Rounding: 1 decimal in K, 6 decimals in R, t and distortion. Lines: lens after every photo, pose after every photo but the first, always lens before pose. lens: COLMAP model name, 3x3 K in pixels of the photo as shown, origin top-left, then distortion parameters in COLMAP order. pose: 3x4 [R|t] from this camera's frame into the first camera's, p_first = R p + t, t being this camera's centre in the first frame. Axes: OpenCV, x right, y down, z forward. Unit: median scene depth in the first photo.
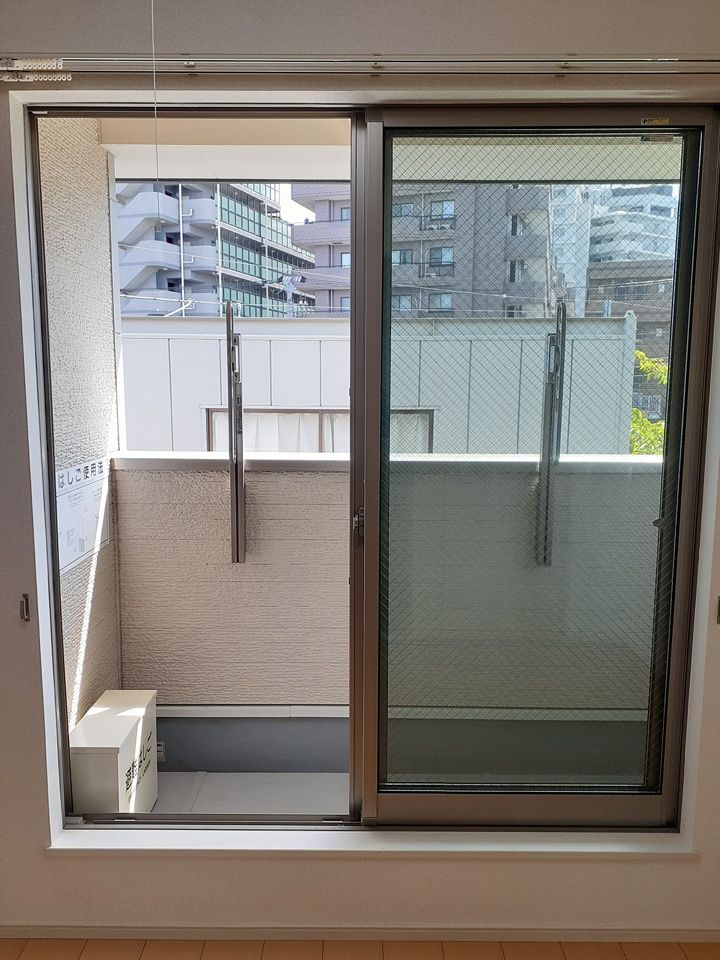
lens RADIAL K [[814.1, 0, 360.0], [0, 814.1, 480.0], [0, 0, 1]] dist [-0.000982, -0.000820]
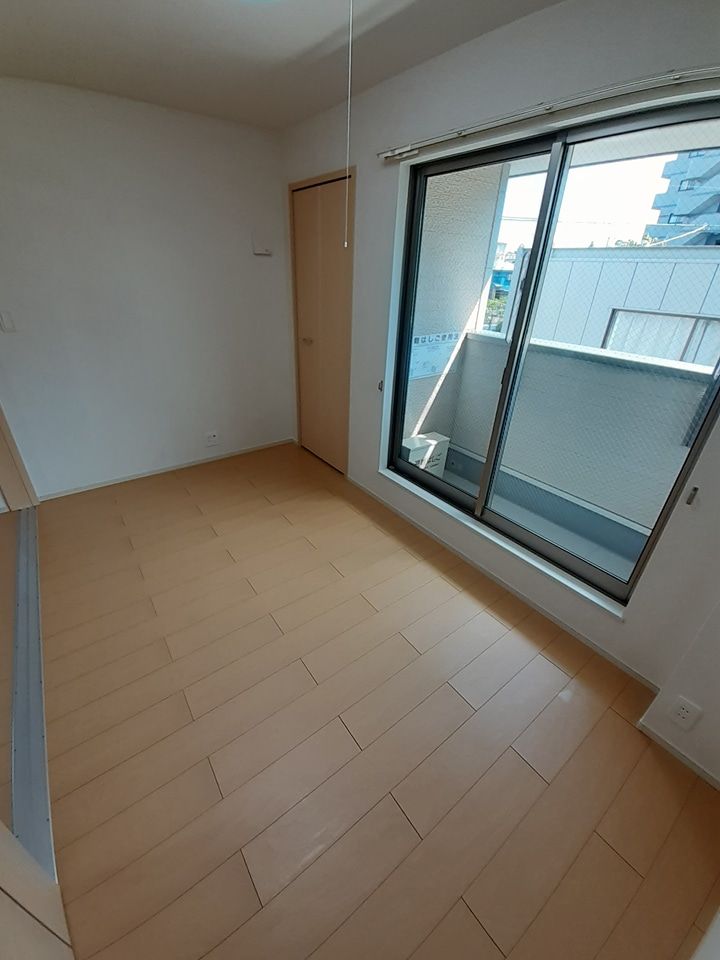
lens RADIAL K [[398.3, 0, 360.0], [0, 398.3, 480.0], [0, 0, 1]] dist [-0.000891, -0.000147]
pose [[0.595671, 0.393902, -0.700013, 0.476713], [-0.126447, 0.906618, 0.402562, -0.068299], [0.793214, -0.151280, 0.589853, 0.086120]]
